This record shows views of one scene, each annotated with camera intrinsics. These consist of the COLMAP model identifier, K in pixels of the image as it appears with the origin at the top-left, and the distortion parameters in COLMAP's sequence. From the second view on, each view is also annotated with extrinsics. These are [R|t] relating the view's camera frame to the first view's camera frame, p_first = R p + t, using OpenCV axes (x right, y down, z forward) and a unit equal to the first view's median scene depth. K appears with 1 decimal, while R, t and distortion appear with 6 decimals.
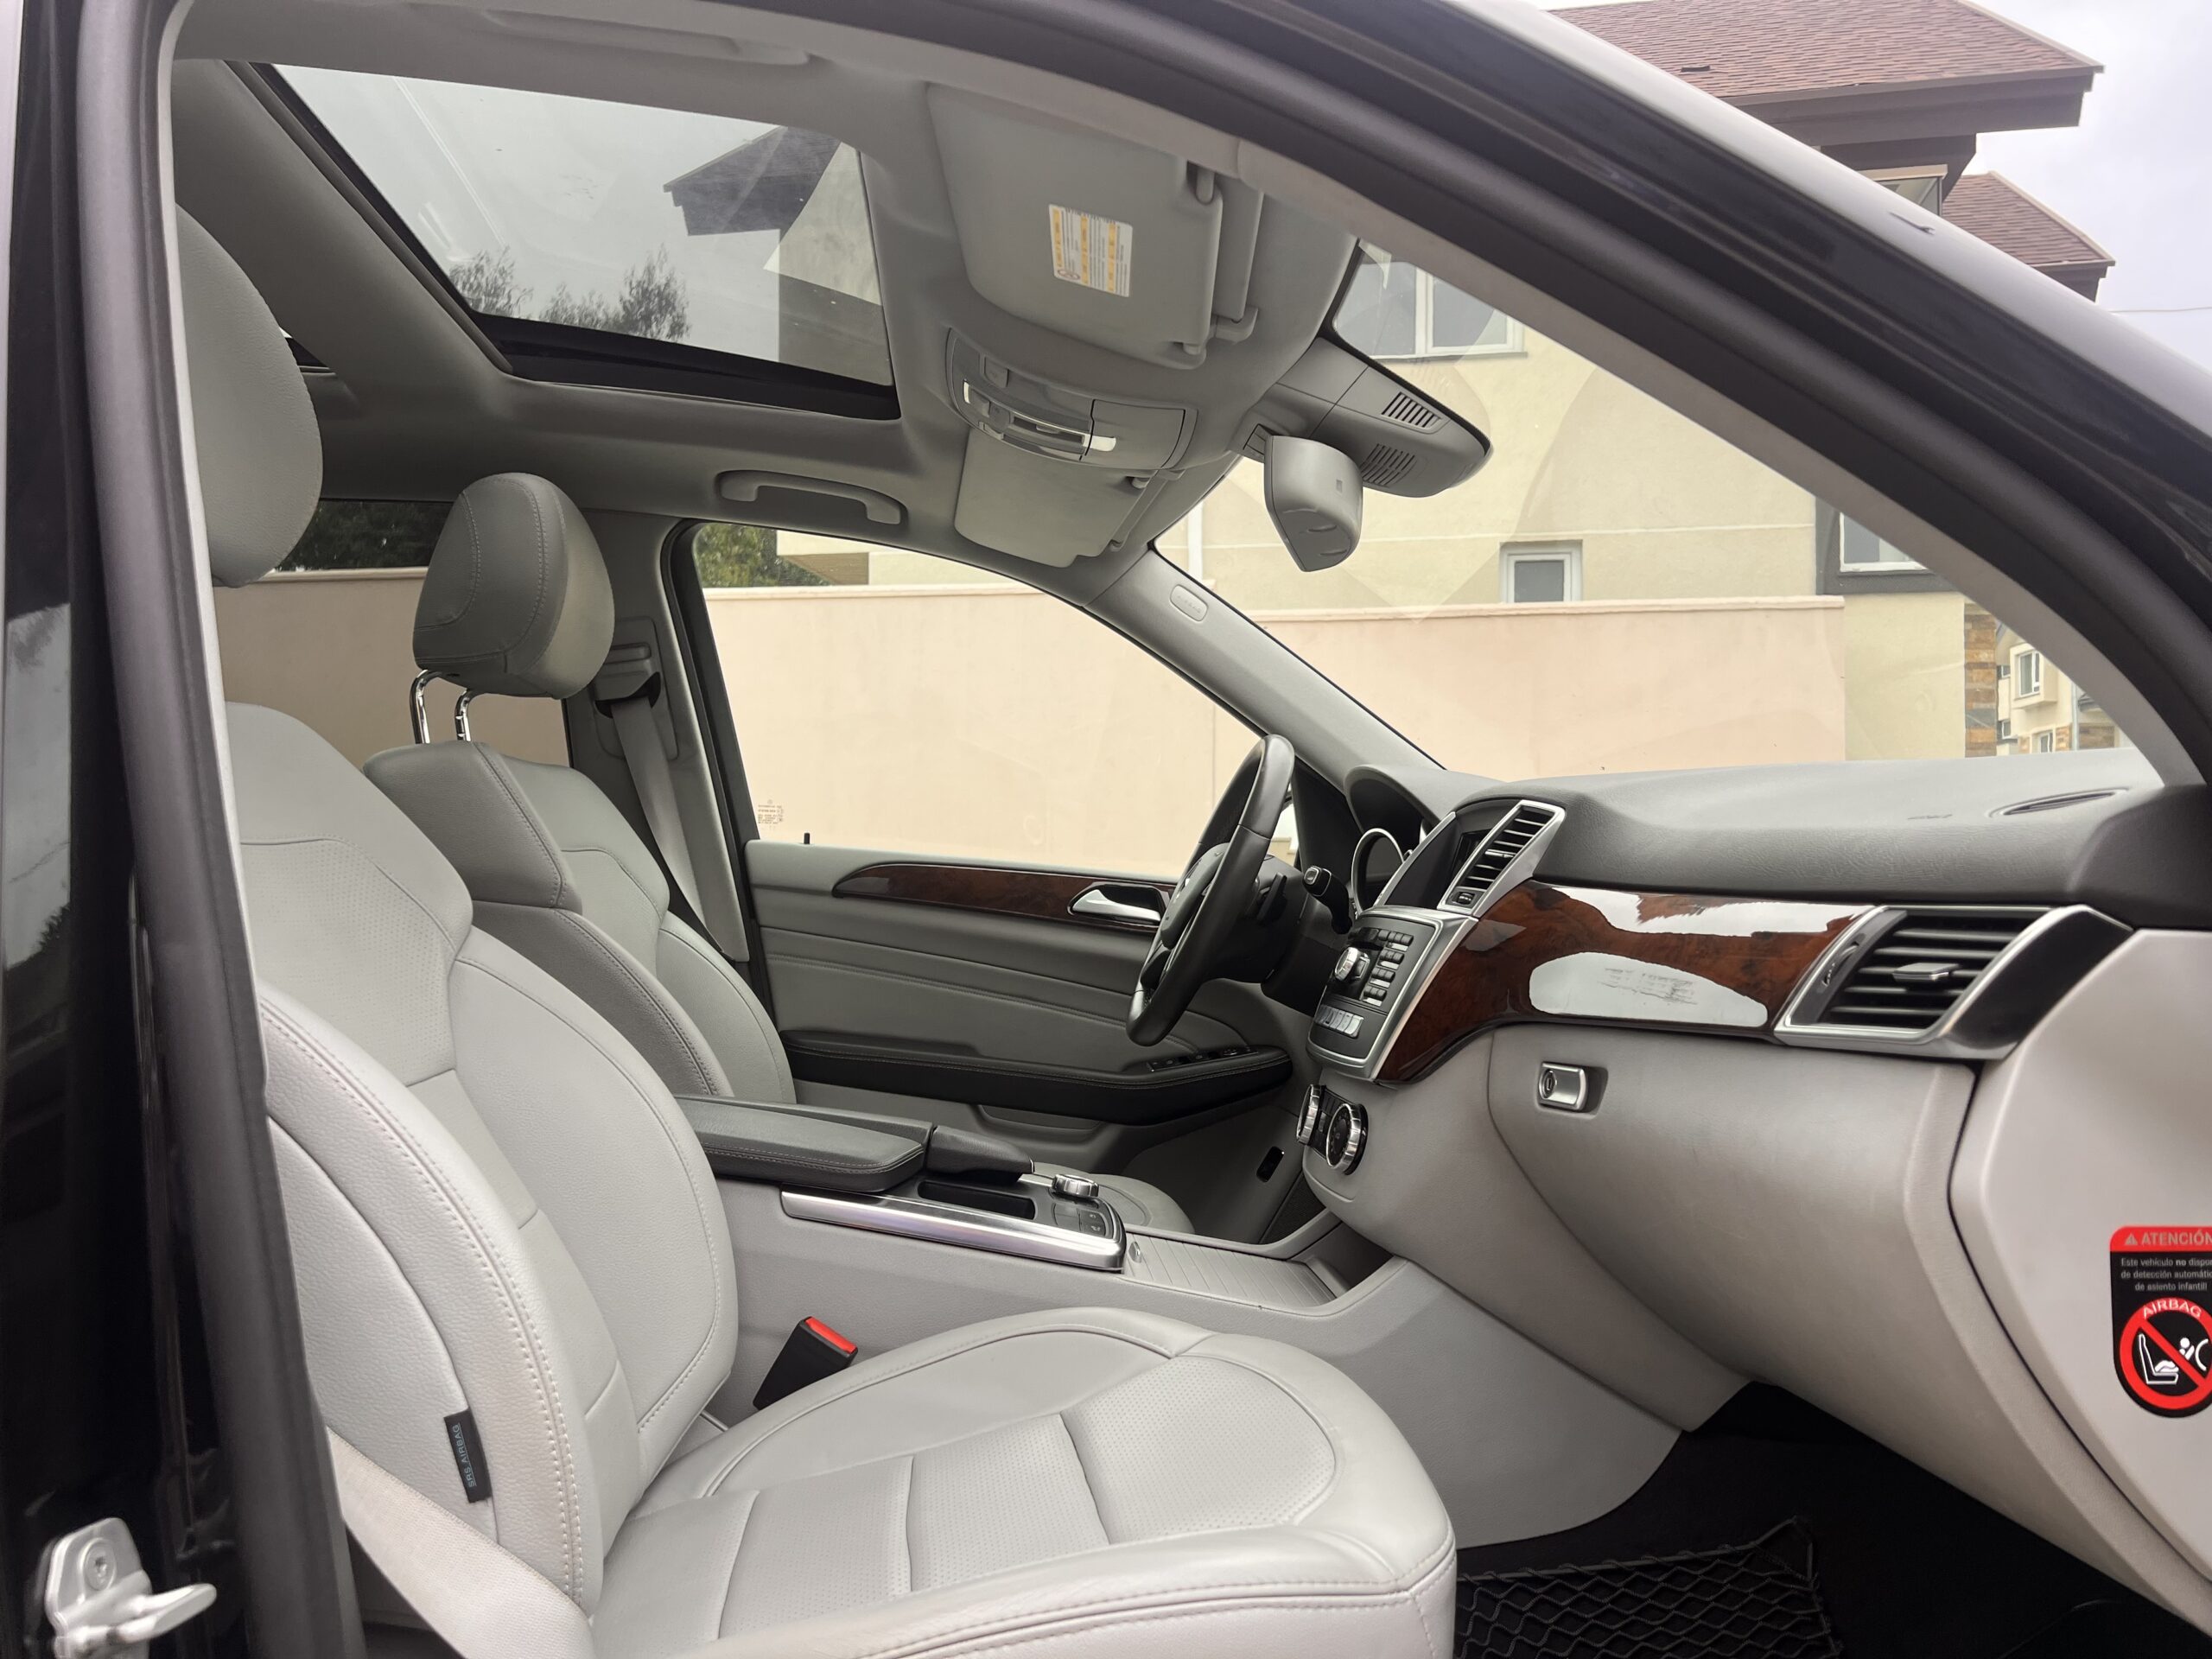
lens RADIAL K [[1651.4, 0, 1110.2], [0, 1651.4, 836.5], [0, 0, 1]] dist [0.094407, -0.179551]
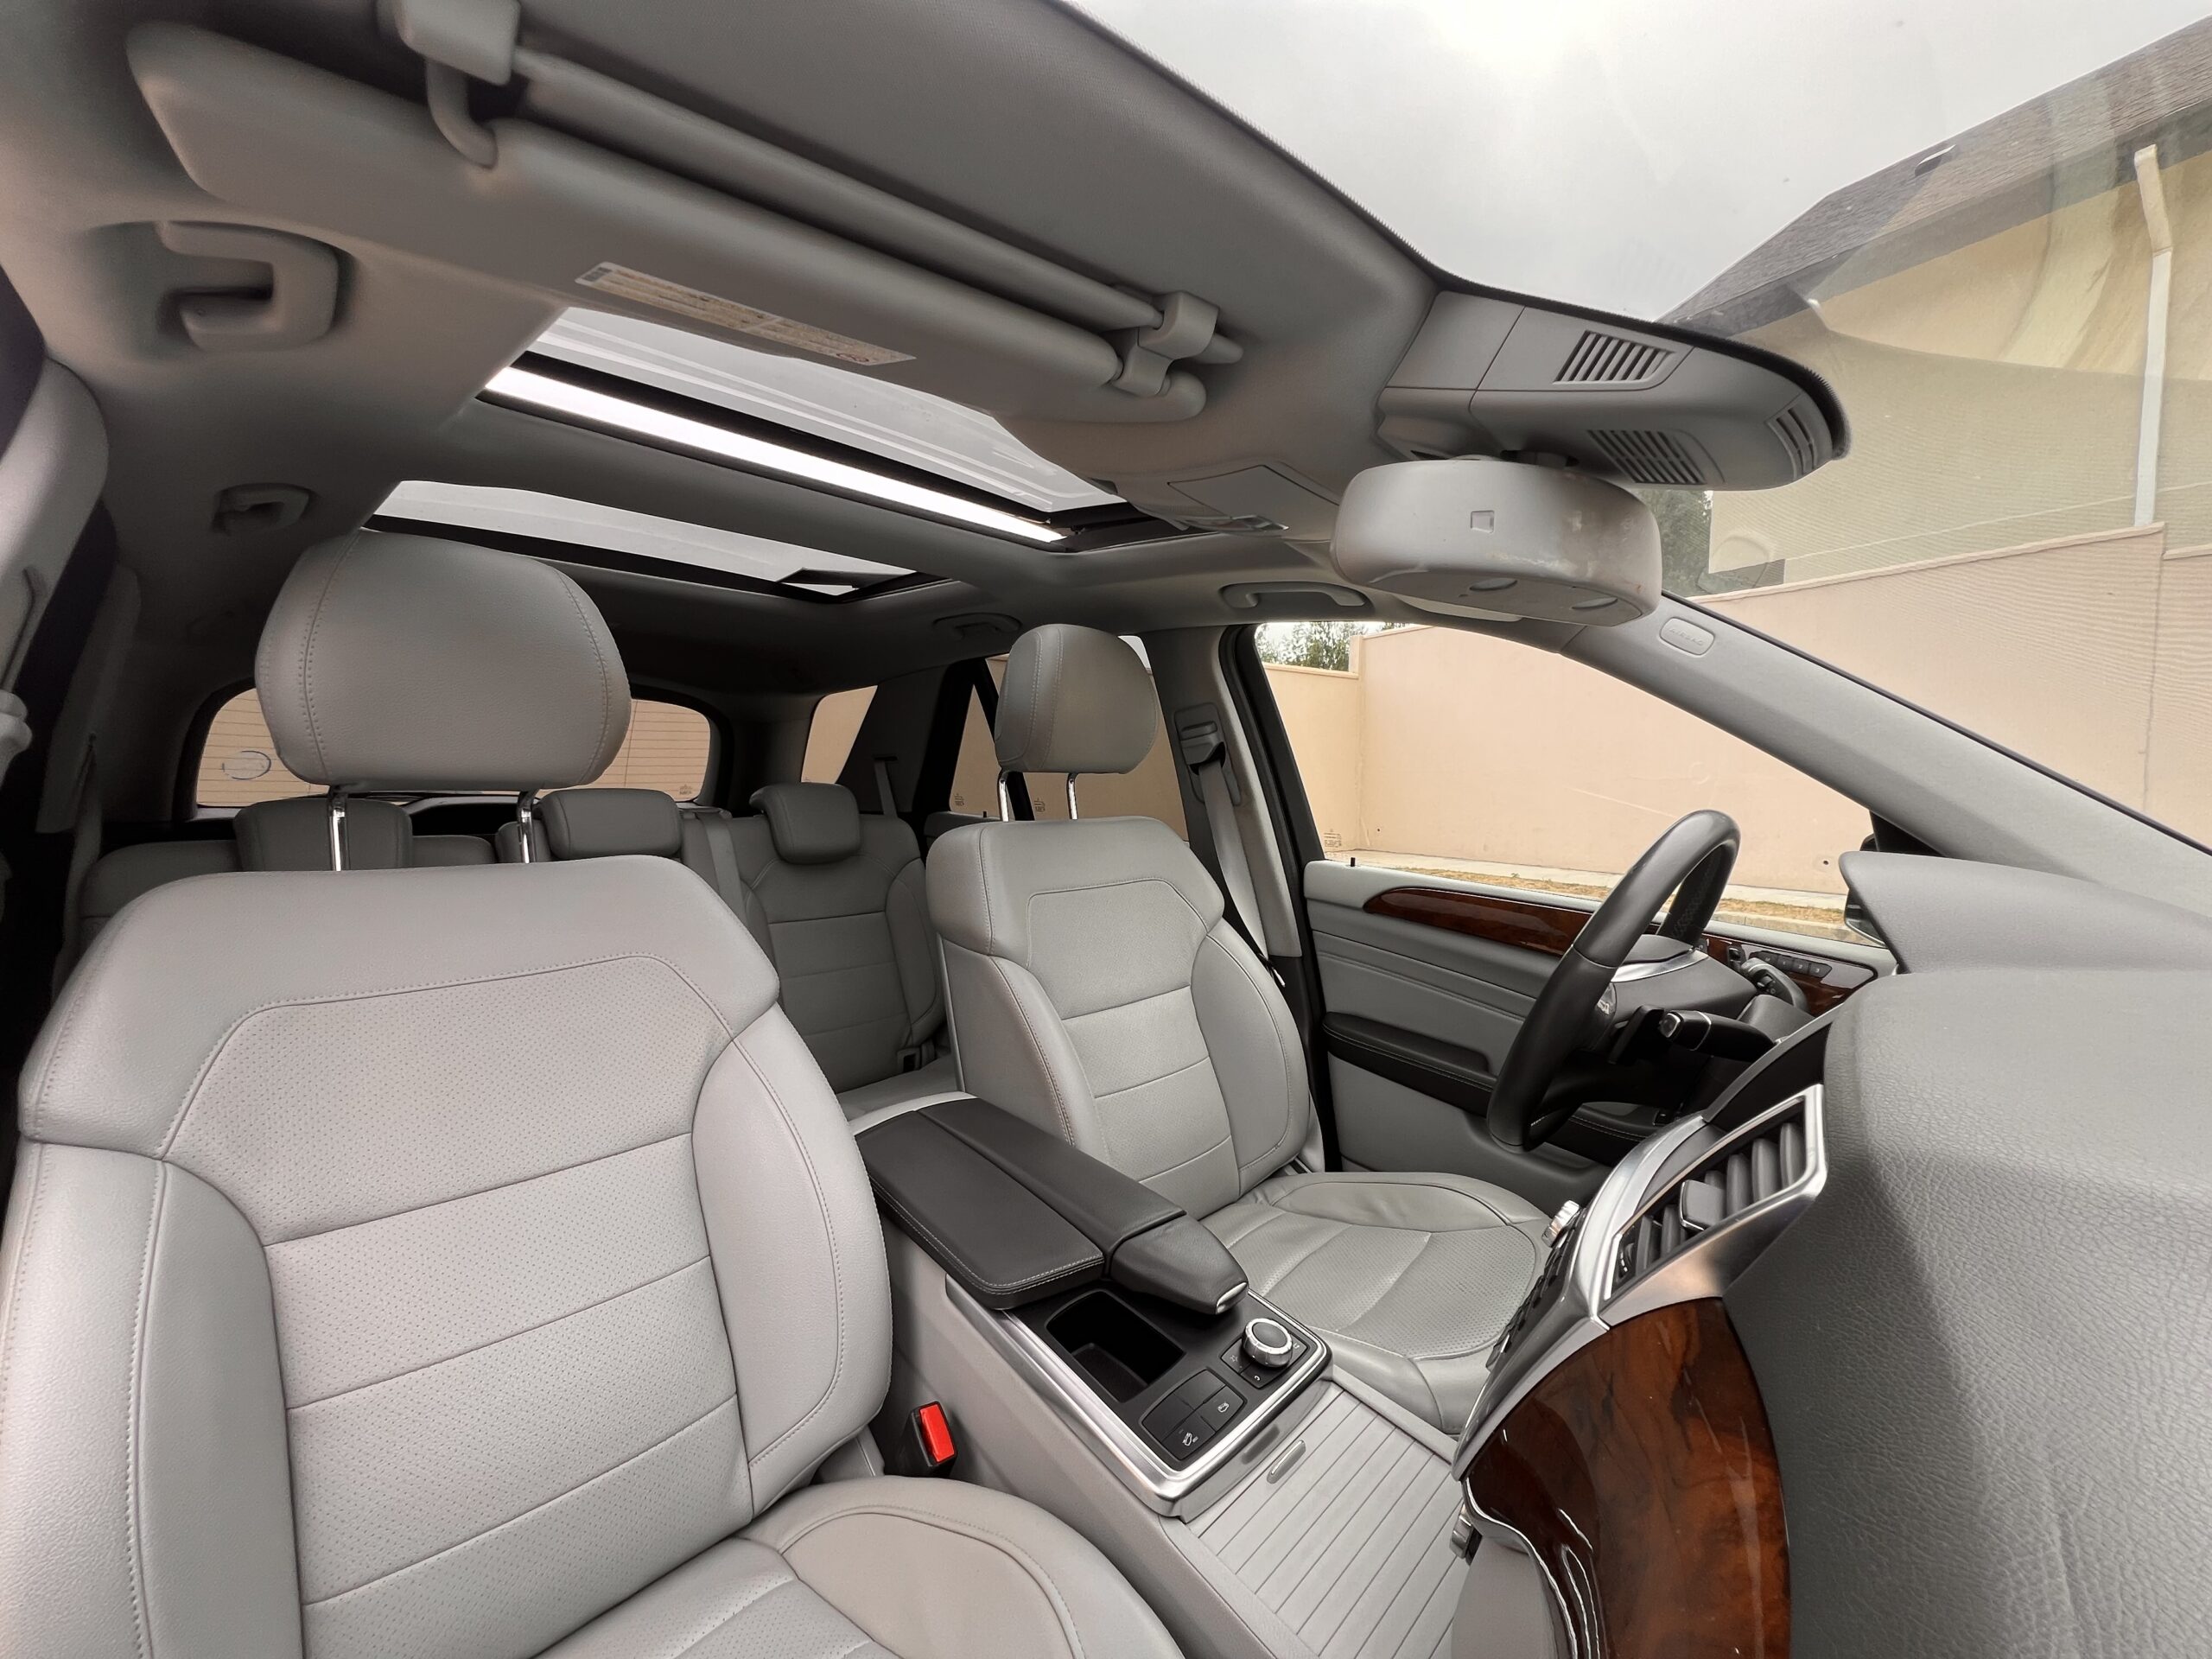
lens RADIAL K [[877.5, 0, 1106.2], [0, 877.5, 831.6], [0, 0, 1]] dist [-0.003909, 0.000807]
pose [[0.666615, 0.035198, -0.744571, 0.271291], [0.032618, 0.996550, 0.076313, -0.114198], [0.744689, -0.075158, 0.663167, 0.612571]]
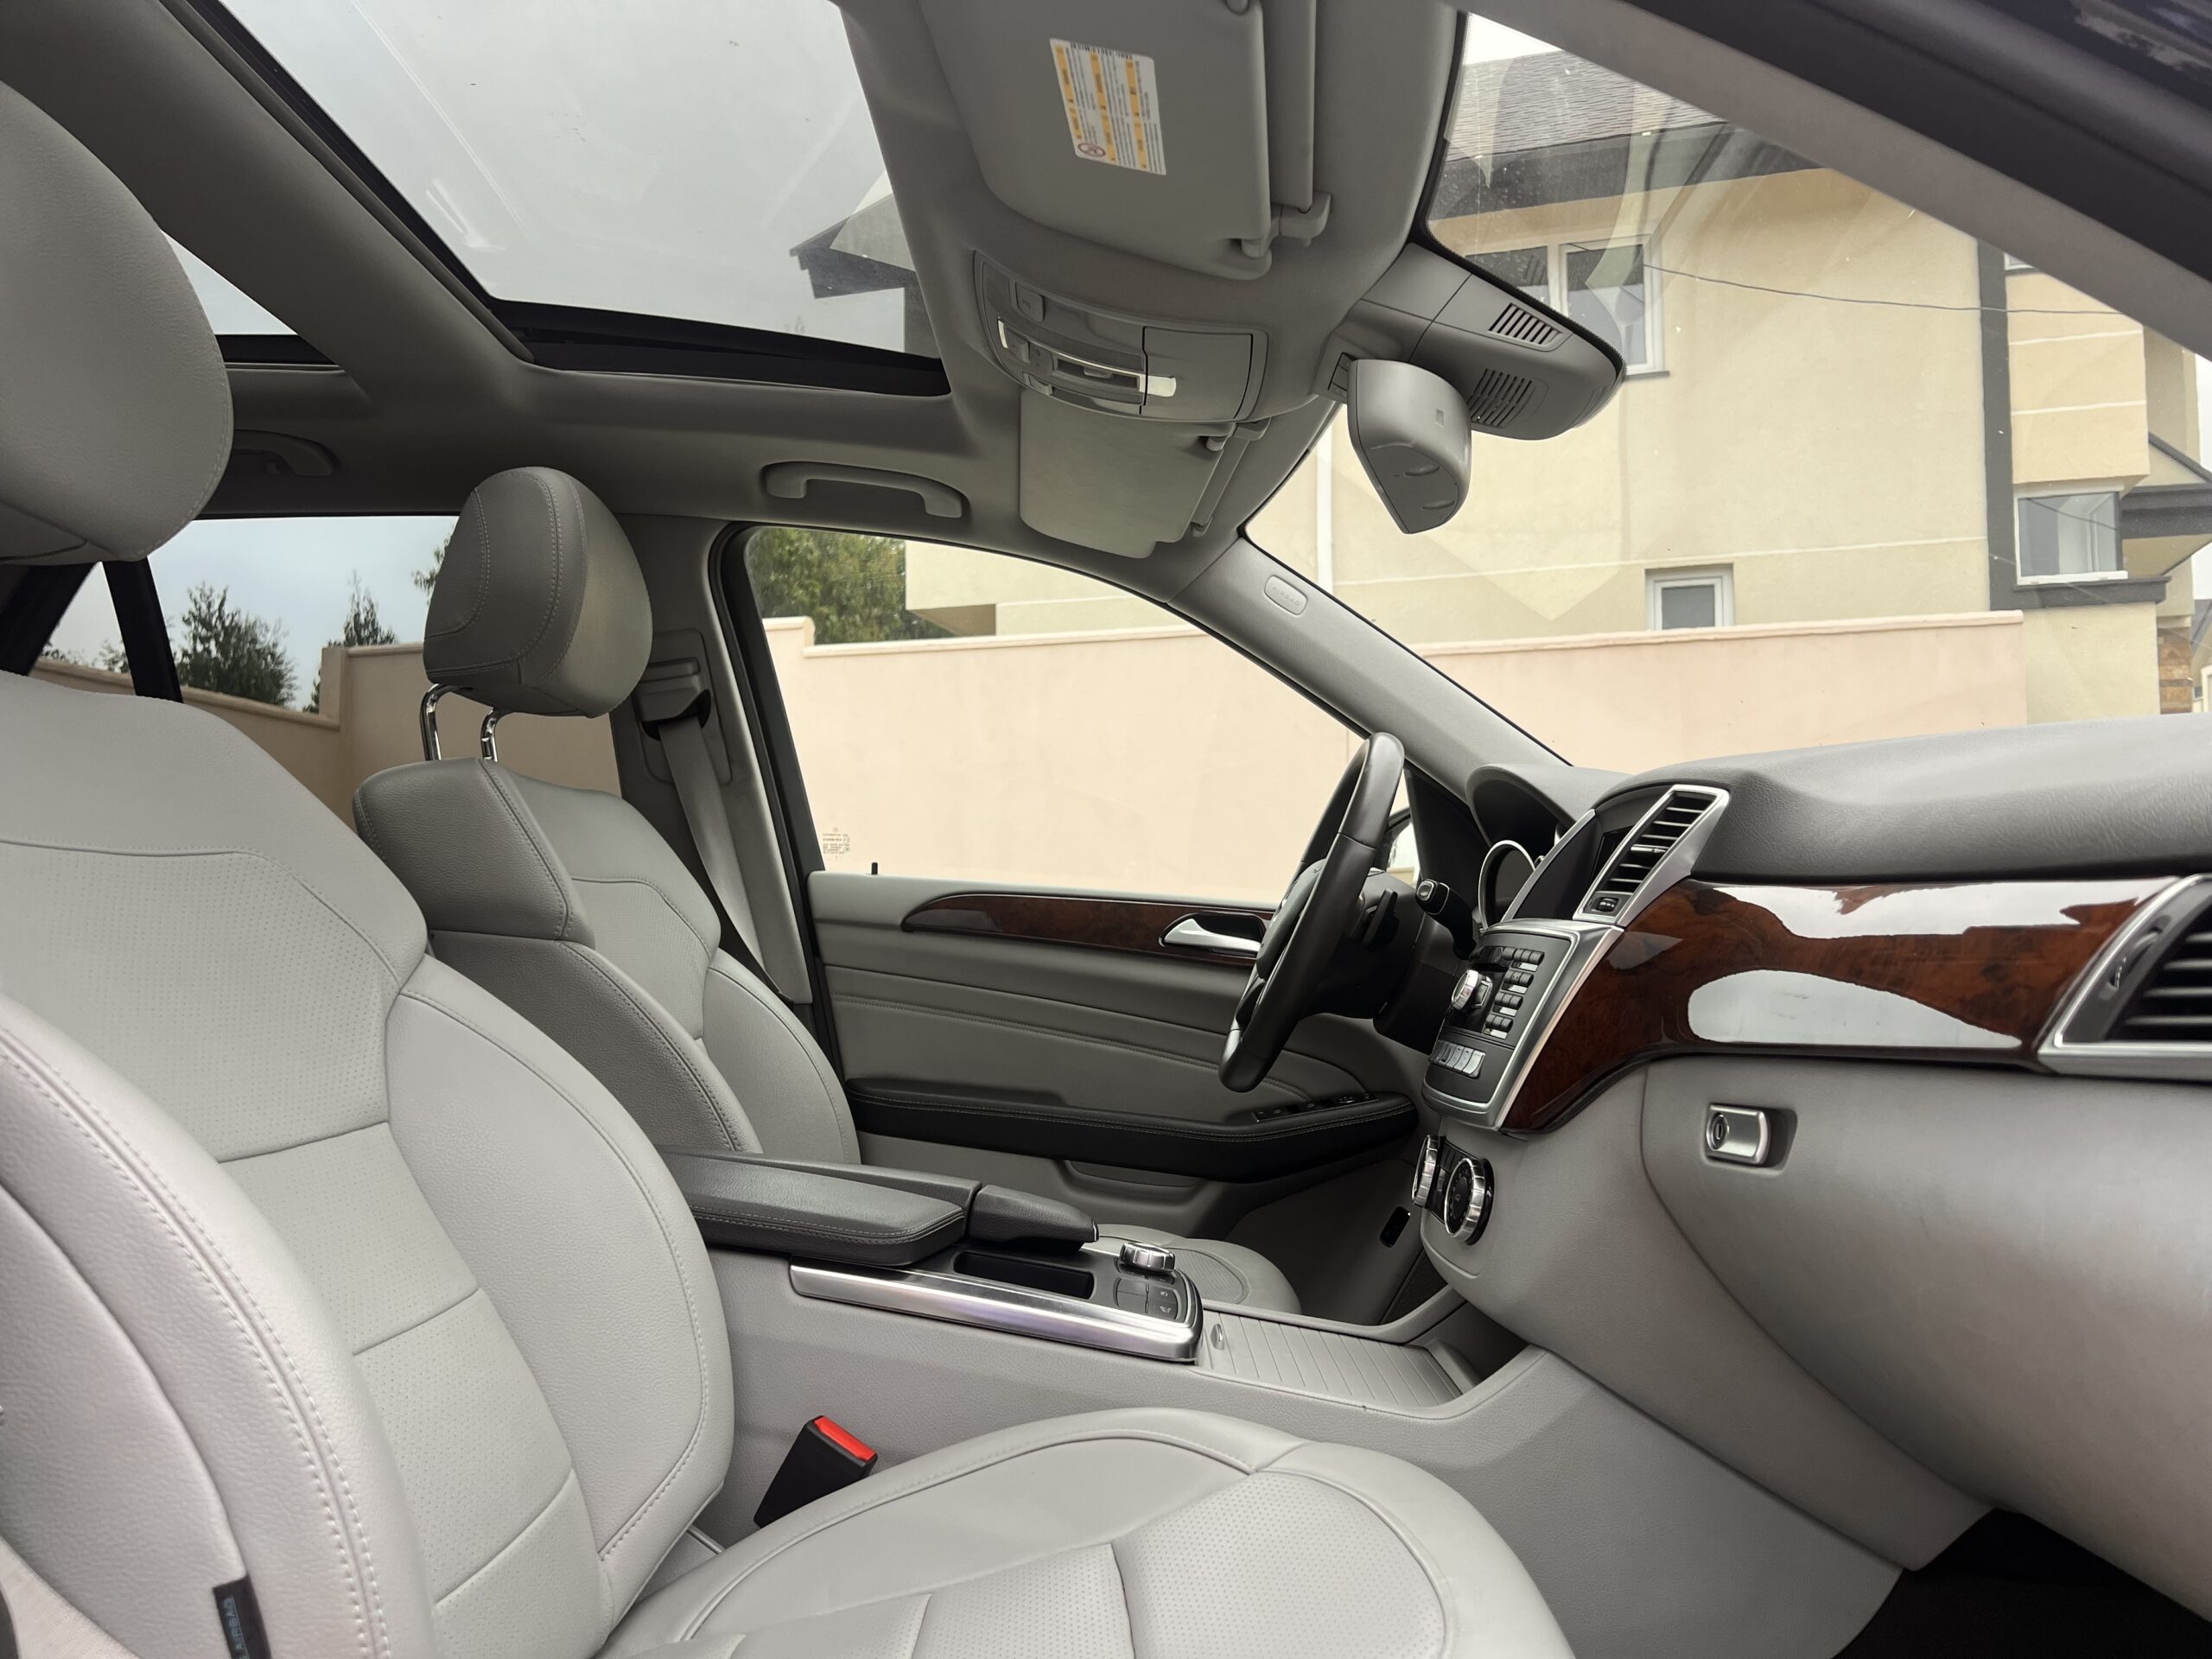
lens RADIAL K [[1658.2, 0, 1107.1], [0, 1658.2, 841.6], [0, 0, 1]] dist [0.050845, -0.057723]
pose [[0.996038, -0.021724, -0.086237, 0.035464], [0.019275, 0.999390, -0.029122, 0.022363], [0.086817, 0.027344, 0.995849, 0.141352]]
